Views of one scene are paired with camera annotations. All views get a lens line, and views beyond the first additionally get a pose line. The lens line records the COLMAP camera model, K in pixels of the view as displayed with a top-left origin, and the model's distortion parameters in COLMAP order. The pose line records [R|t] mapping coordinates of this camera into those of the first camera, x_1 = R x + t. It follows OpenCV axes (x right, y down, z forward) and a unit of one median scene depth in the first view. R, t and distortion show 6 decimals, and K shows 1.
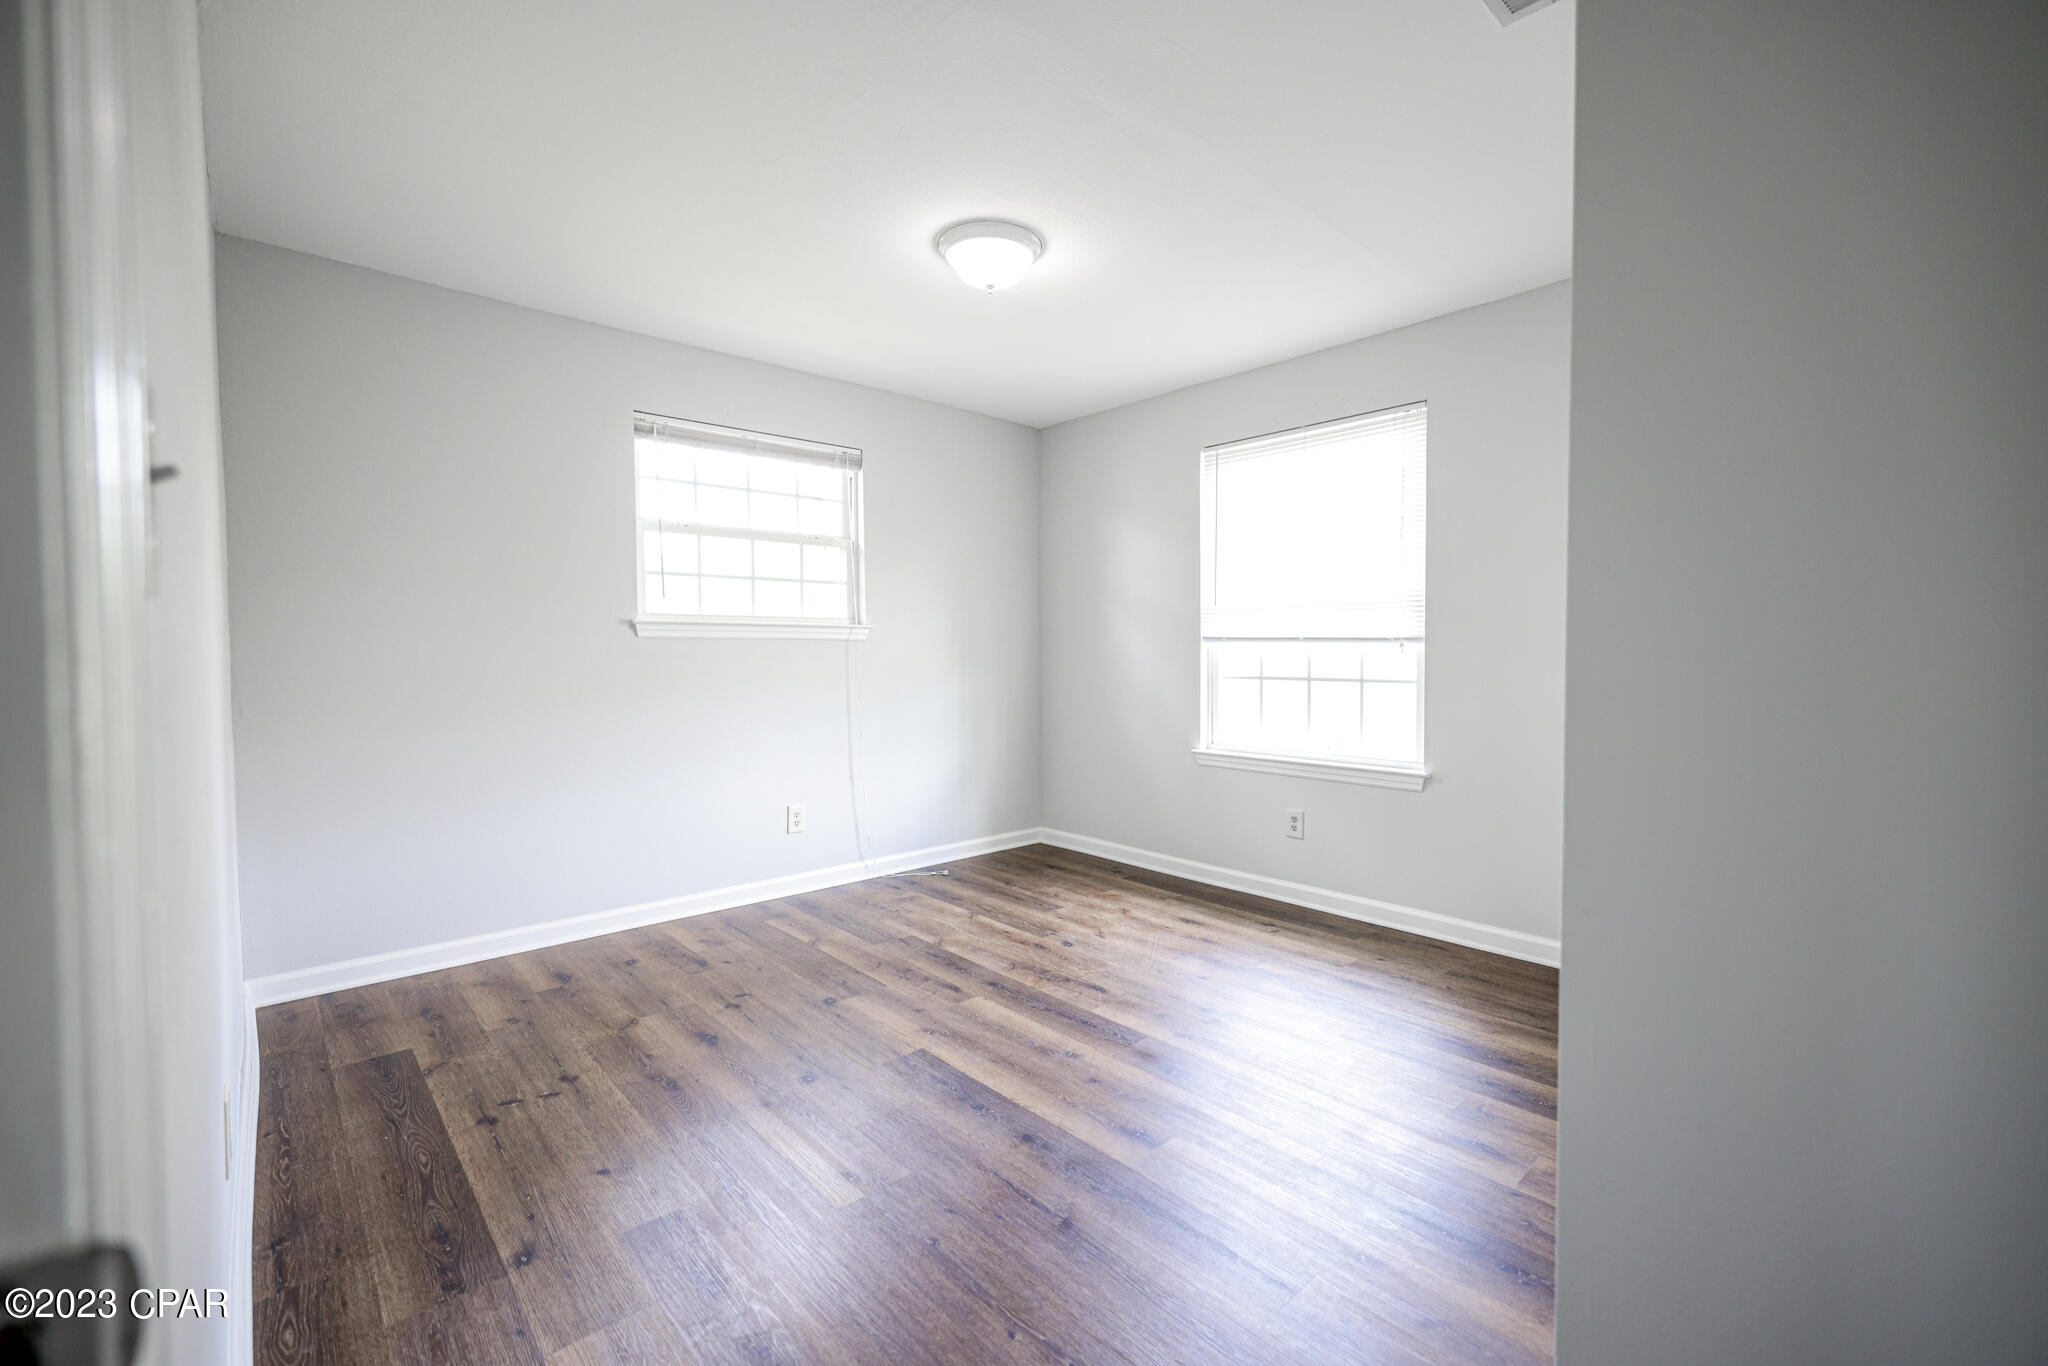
lens RADIAL K [[860.9, 0, 1021.9], [0, 860.9, 673.9], [0, 0, 1]] dist [0.002275, 0.000226]
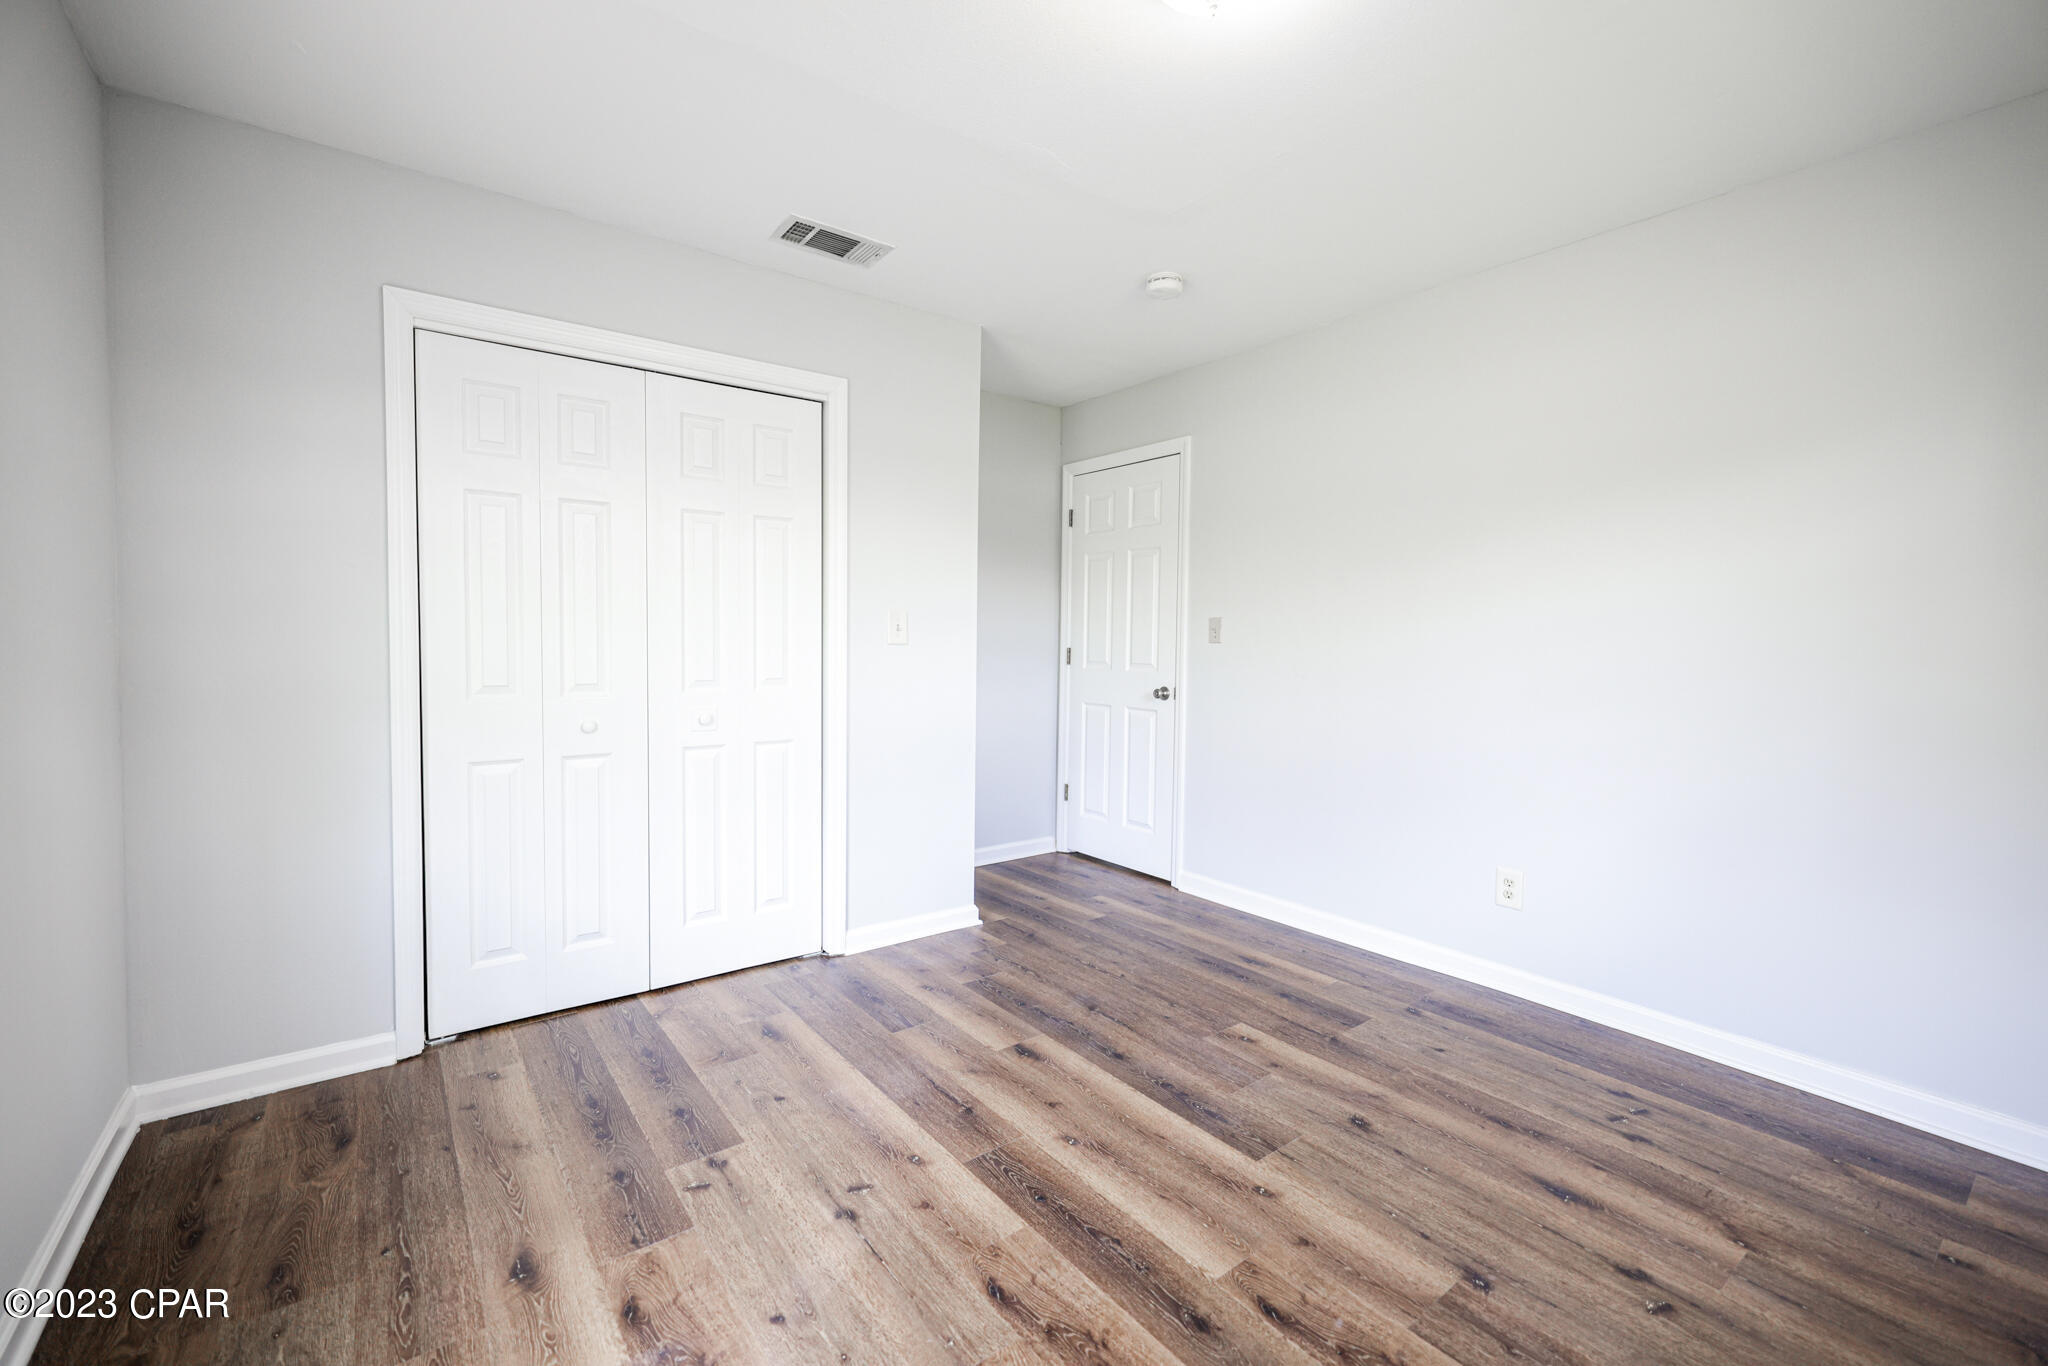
lens RADIAL K [[860.9, 0, 1021.9], [0, 860.9, 673.9], [0, 0, 1]] dist [0.002275, 0.000226]
pose [[-0.996640, -0.011920, 0.081029, 0.038134], [-0.006124, 0.997428, 0.071412, -0.063117], [-0.081672, 0.070676, -0.994150, 1.656408]]
